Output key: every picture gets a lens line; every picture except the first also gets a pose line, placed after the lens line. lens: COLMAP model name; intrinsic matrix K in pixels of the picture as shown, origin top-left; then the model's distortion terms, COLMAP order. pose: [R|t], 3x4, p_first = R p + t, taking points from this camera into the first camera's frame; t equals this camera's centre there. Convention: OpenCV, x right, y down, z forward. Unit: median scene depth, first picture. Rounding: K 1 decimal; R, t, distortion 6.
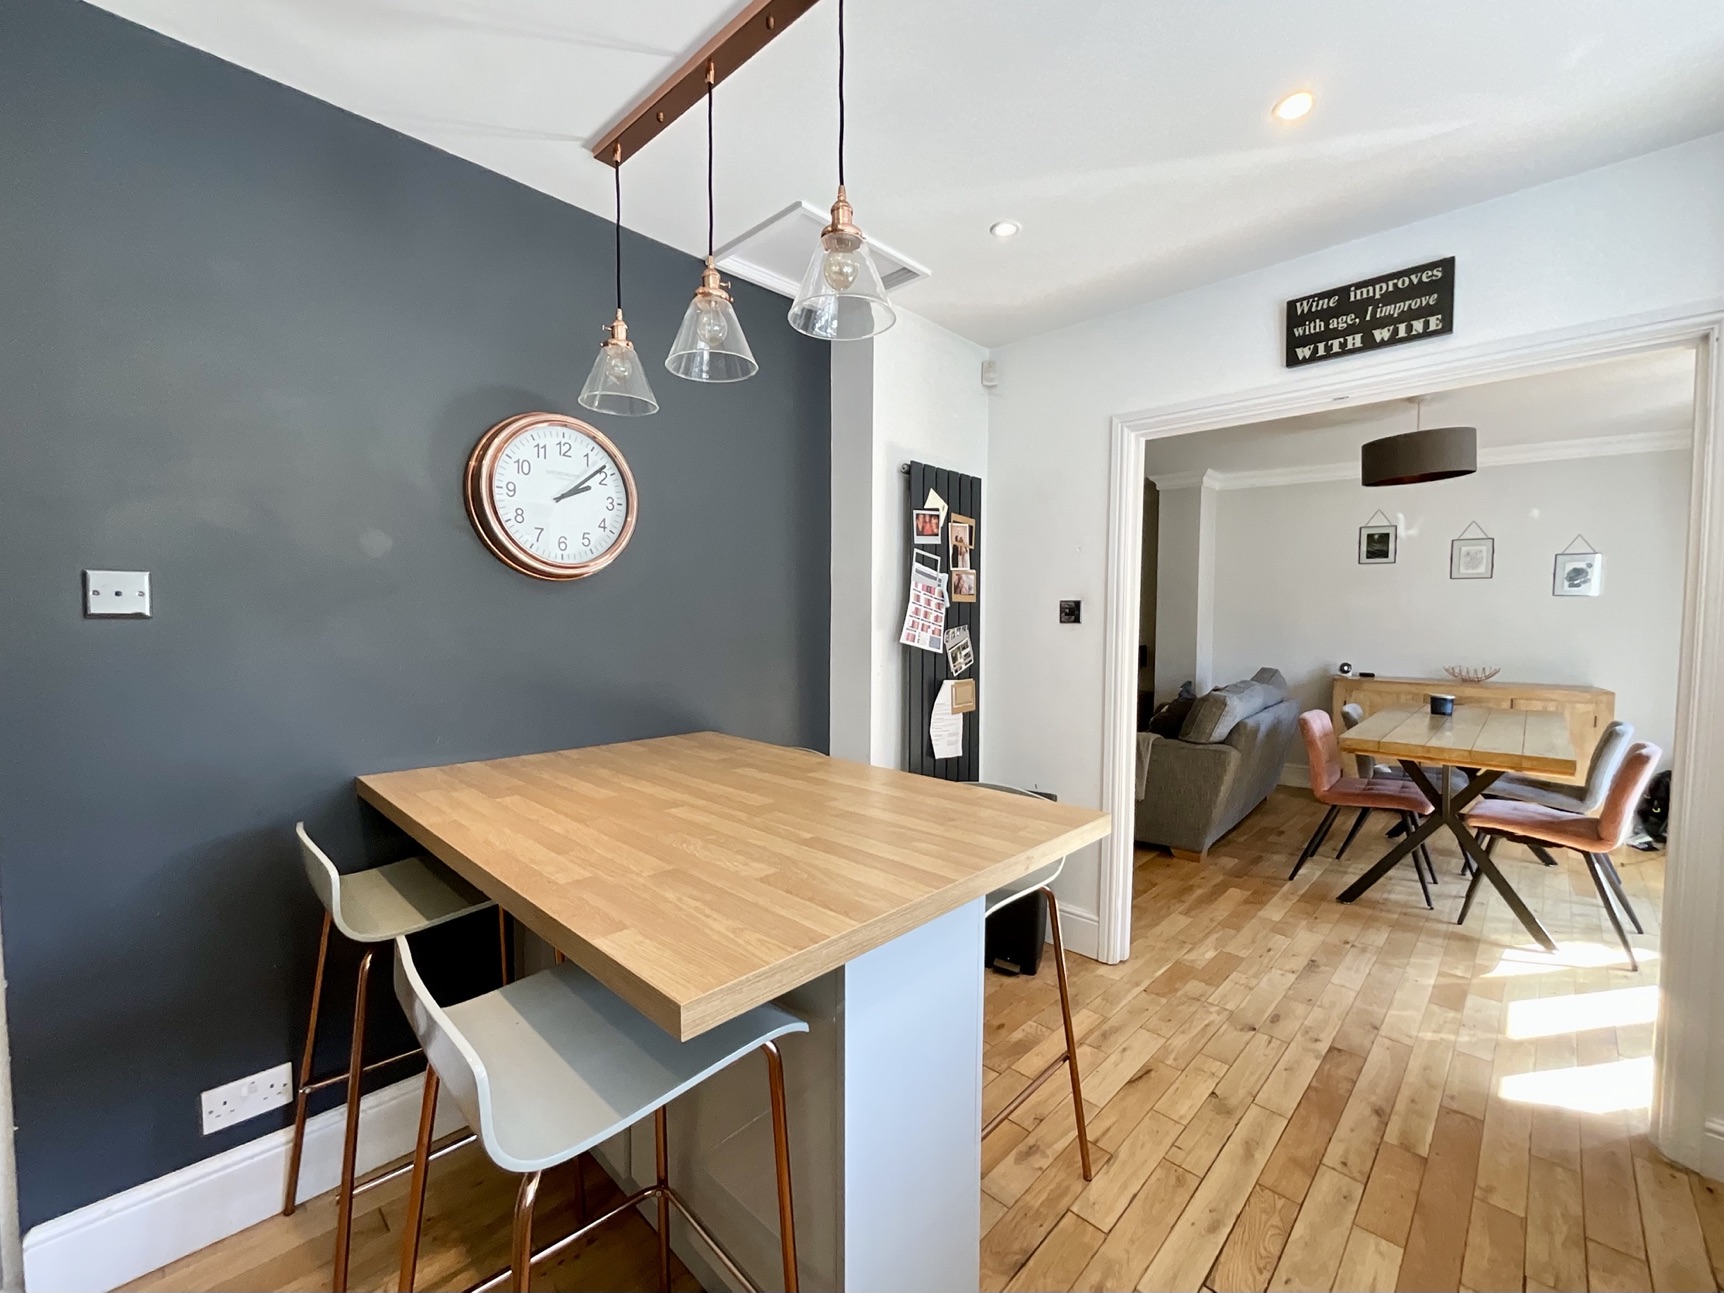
lens RADIAL K [[715.1, 0, 862.9], [0, 715.1, 653.7], [0, 0, 1]] dist [-0.000648, 0.000260]
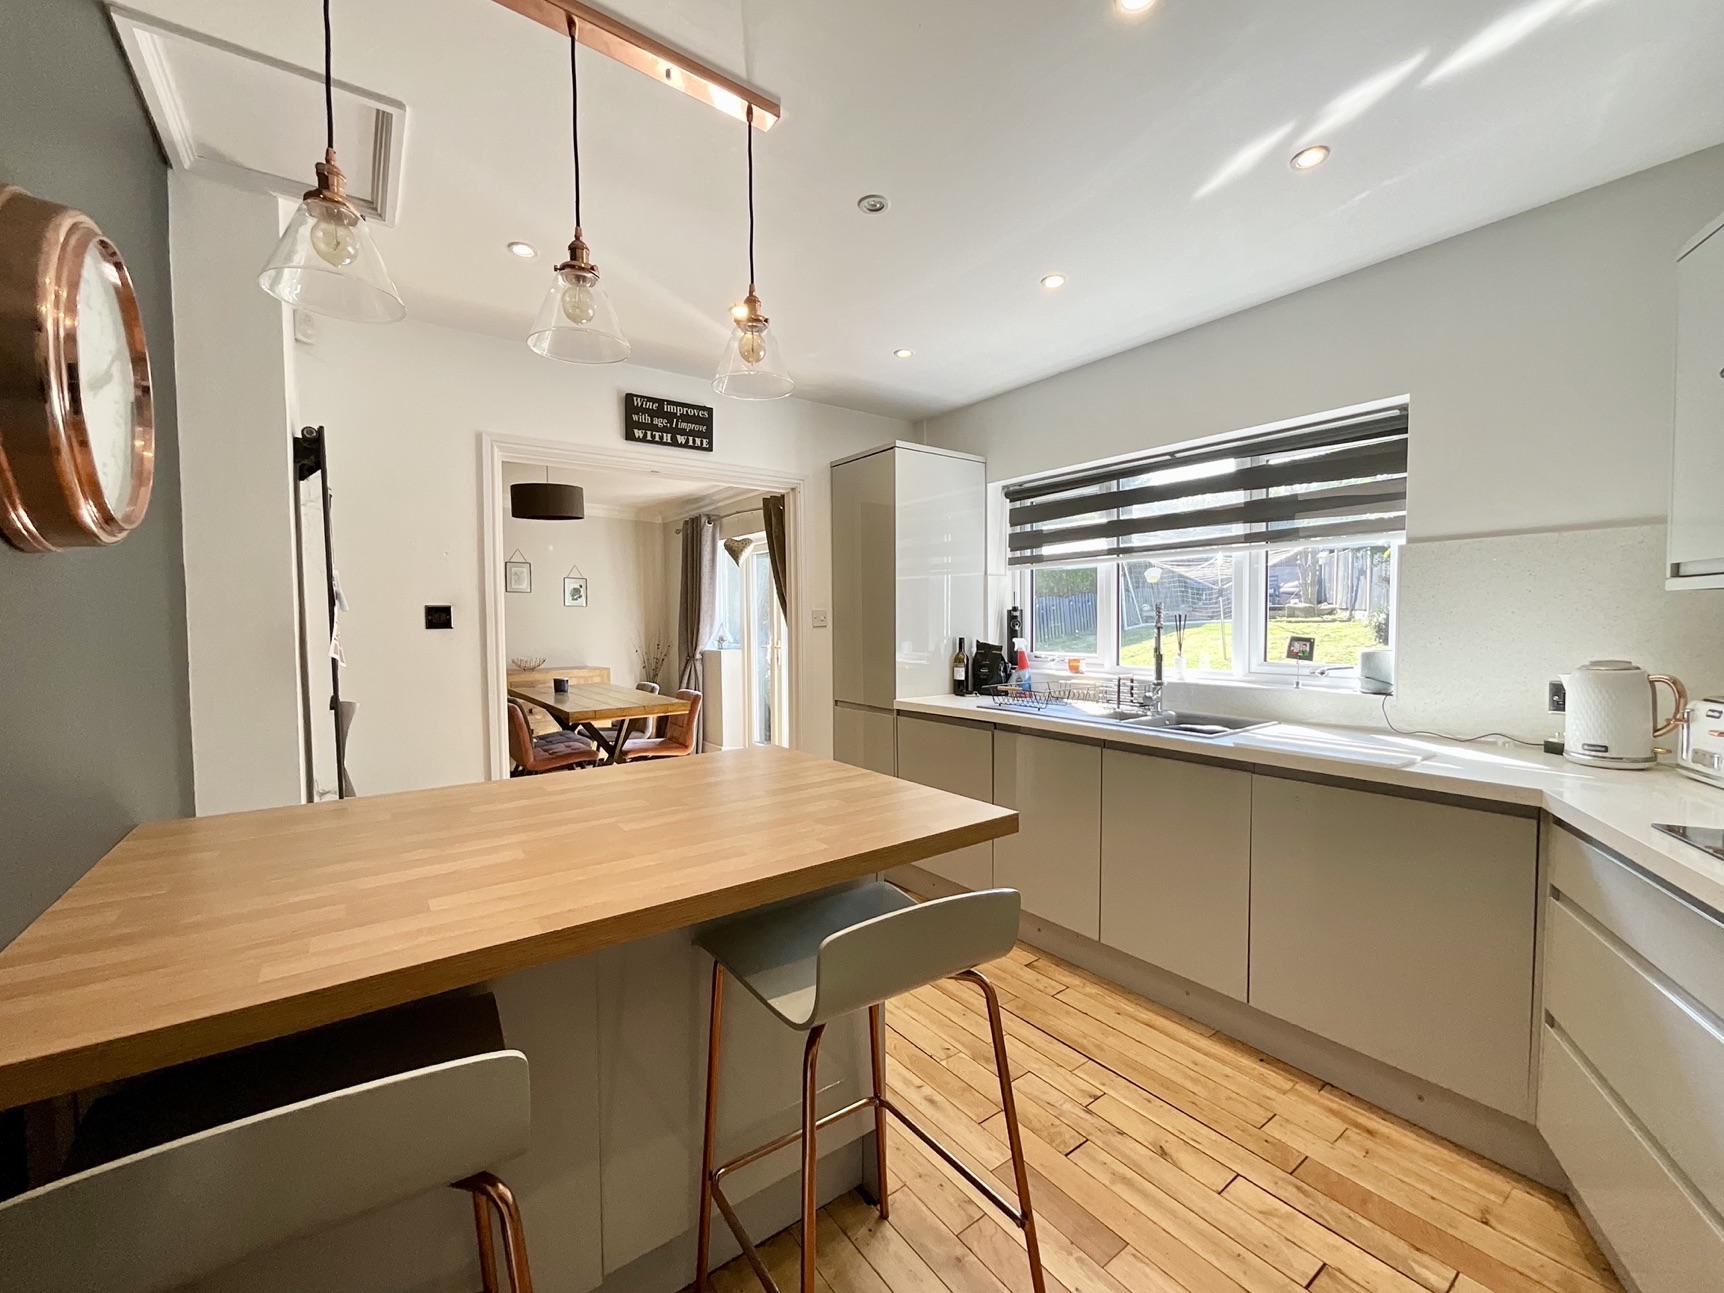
lens RADIAL K [[700.8, 0, 870.0], [0, 700.8, 646.8], [0, 0, 1]] dist [-0.002921, -0.000601]
pose [[0.168482, -0.045472, 0.984655, -0.744912], [0.064845, 0.997283, 0.034960, -0.018057], [-0.983569, 0.057960, 0.170973, 0.355165]]
